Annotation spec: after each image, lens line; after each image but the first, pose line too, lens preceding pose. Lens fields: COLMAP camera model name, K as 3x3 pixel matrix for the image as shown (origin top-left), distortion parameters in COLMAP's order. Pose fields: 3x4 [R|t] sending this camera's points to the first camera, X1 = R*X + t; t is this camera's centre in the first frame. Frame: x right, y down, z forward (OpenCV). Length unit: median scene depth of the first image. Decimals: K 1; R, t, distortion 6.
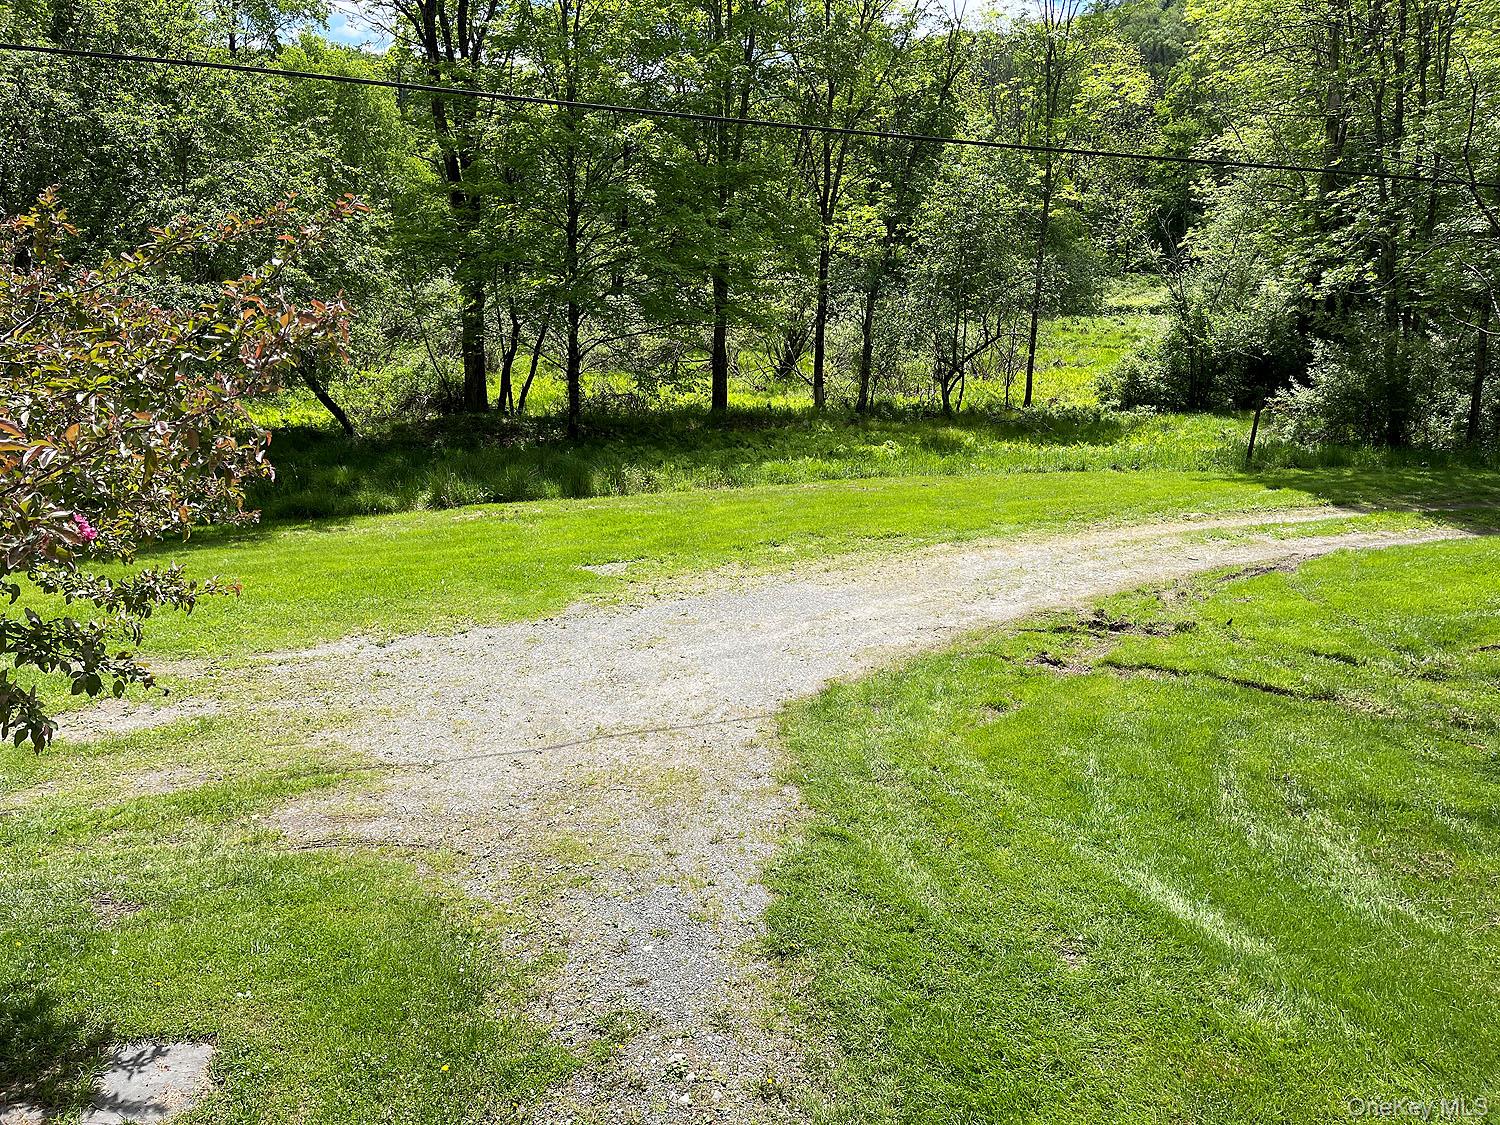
lens RADIAL K [[1097.1, 0, 750.0], [0, 1097.1, 562.5], [0, 0, 1]] dist [0.059441, -0.059408]
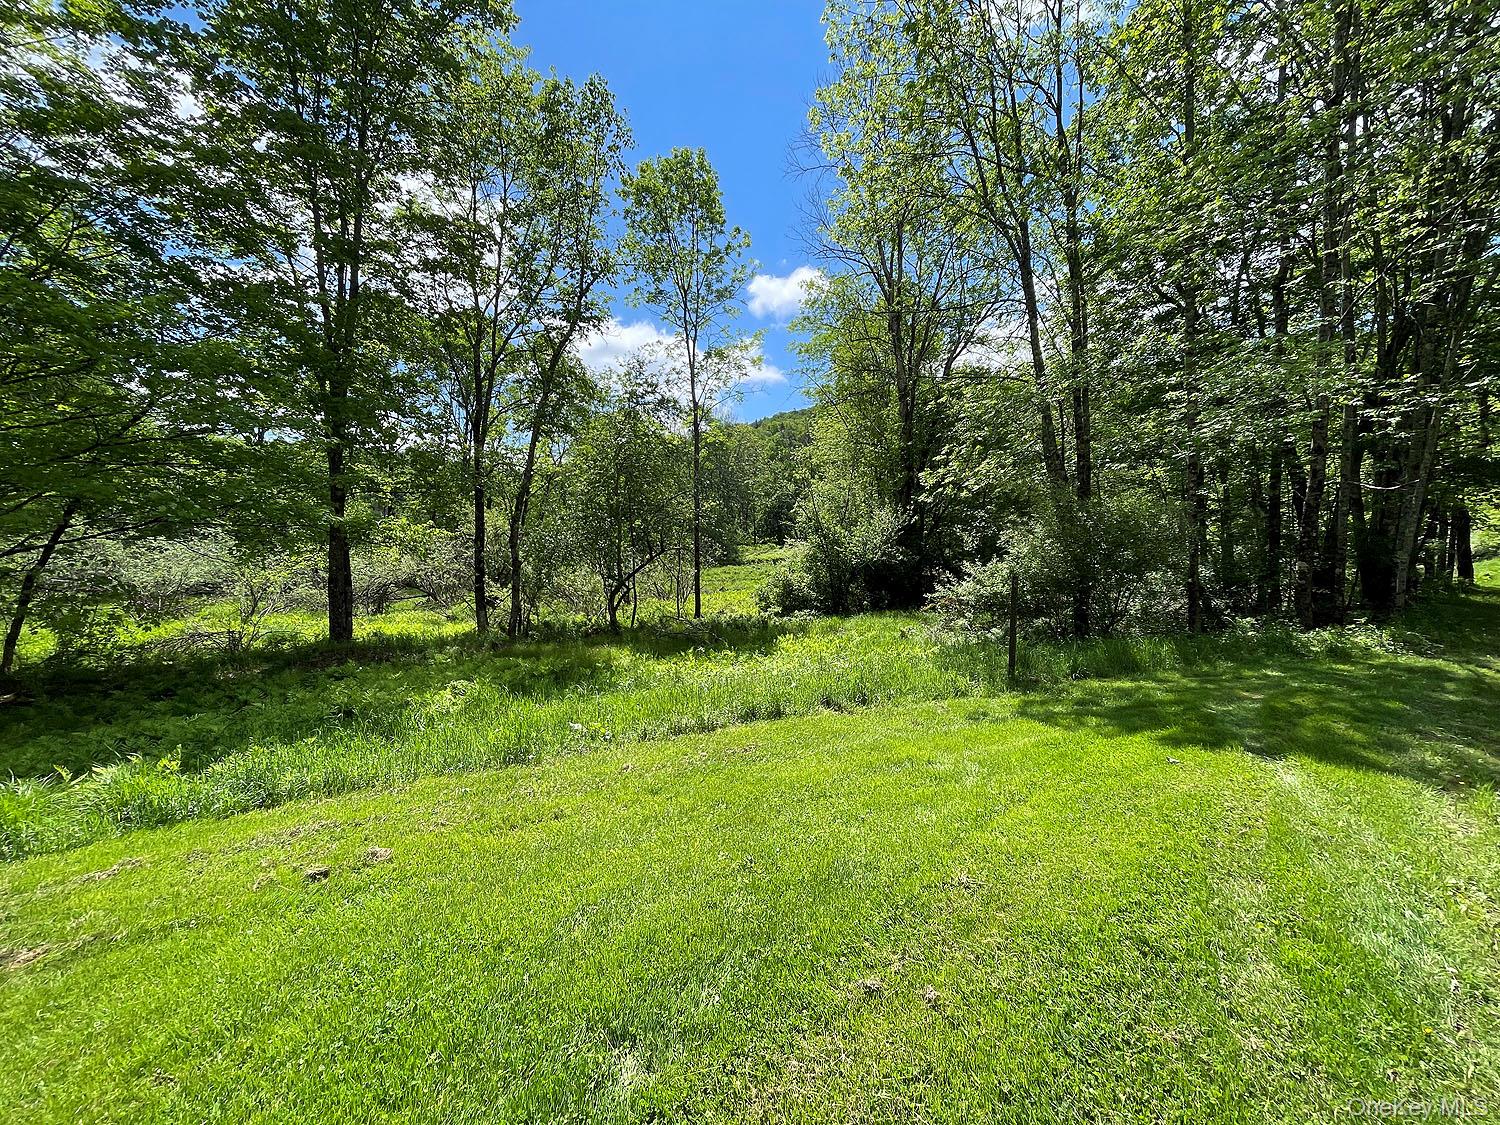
lens RADIAL K [[602.8, 0, 750.0], [0, 602.8, 562.5], [0, 0, 1]] dist [0.001227, 0.005621]
pose [[0.950288, -0.032593, 0.309662, 0.123099], [0.107449, 0.967742, -0.227881, -0.056596], [-0.292246, 0.249826, 0.923136, 0.441116]]
